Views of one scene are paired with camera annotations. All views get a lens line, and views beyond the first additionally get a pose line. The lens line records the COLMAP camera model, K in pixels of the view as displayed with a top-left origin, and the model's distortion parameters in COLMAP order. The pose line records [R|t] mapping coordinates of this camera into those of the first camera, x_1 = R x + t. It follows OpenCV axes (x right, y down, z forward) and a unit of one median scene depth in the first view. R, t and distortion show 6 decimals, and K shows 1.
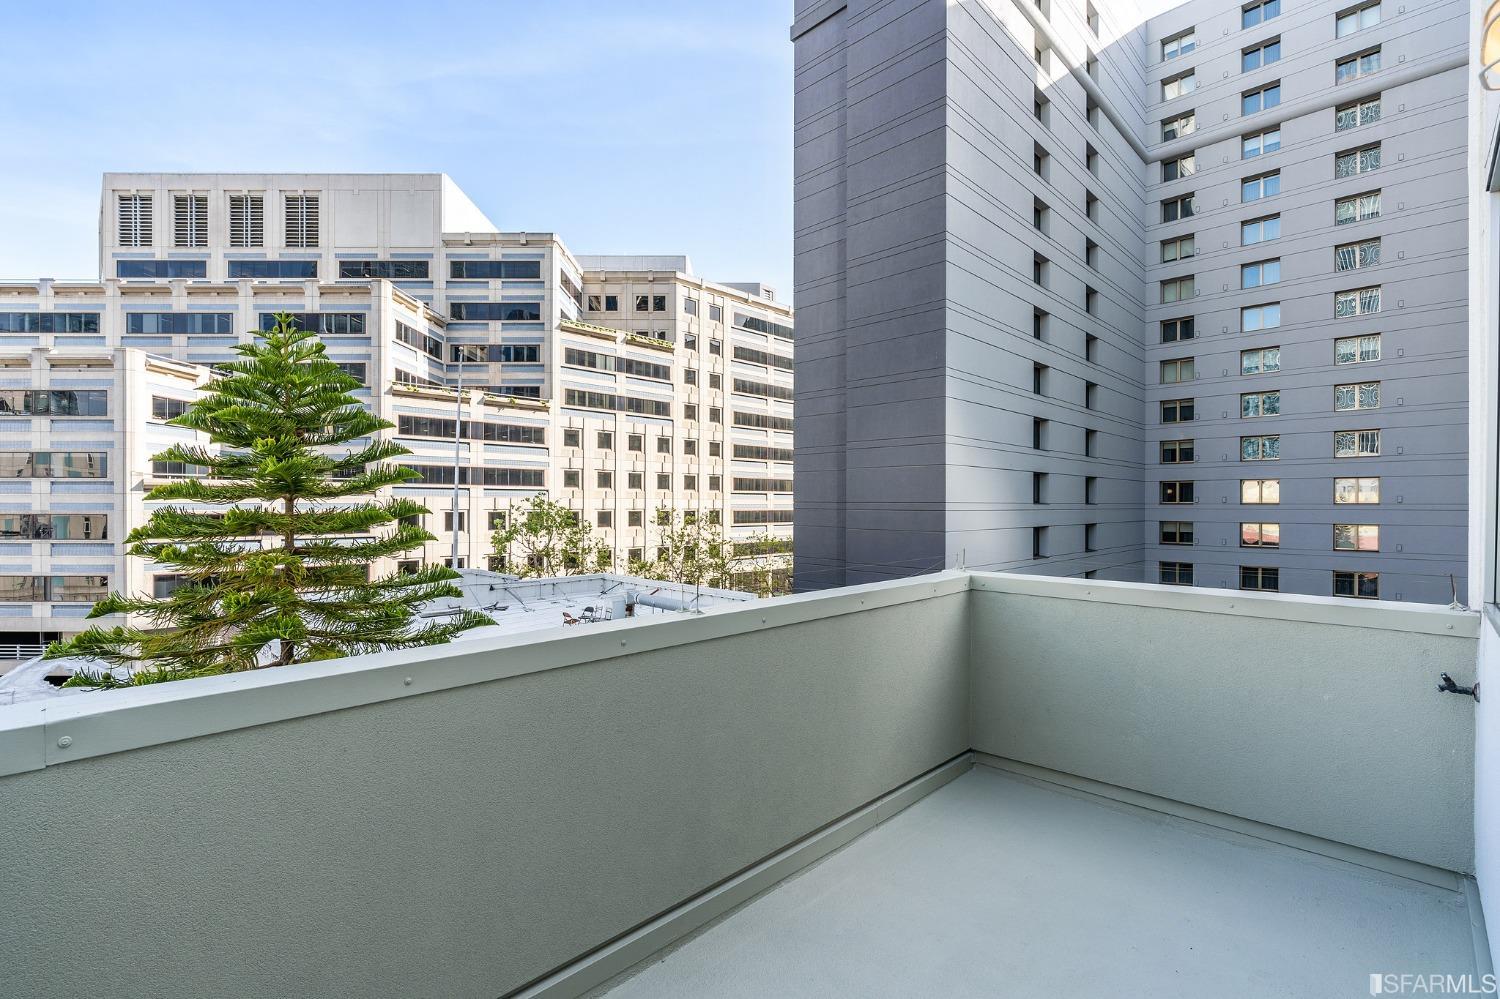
lens RADIAL K [[679.1, 0, 756.2], [0, 679.1, 508.6], [0, 0, 1]] dist [-0.002236, -0.000080]
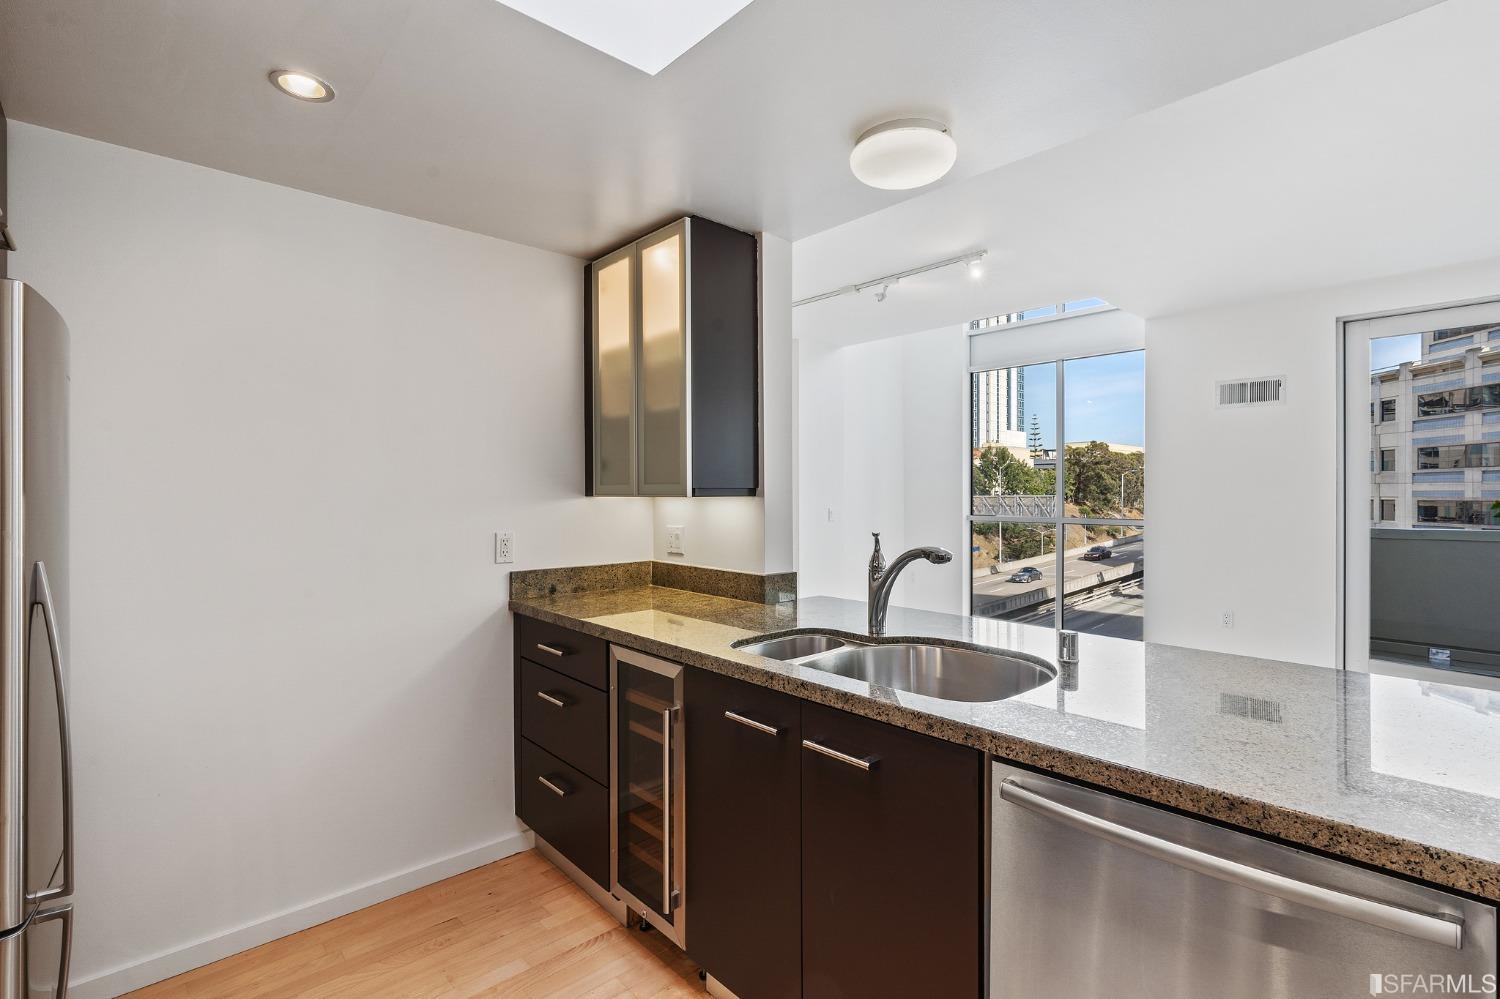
lens RADIAL K [[691.4, 0, 750.0], [0, 691.4, 499.5], [0, 0, 1]] dist [-0.002556, 0.000319]
pose [[-0.057292, 0.006939, -0.998333, 0.094337], [-0.004732, 0.999963, 0.007222, 0.002316], [0.998346, 0.005138, -0.057257, -0.078892]]
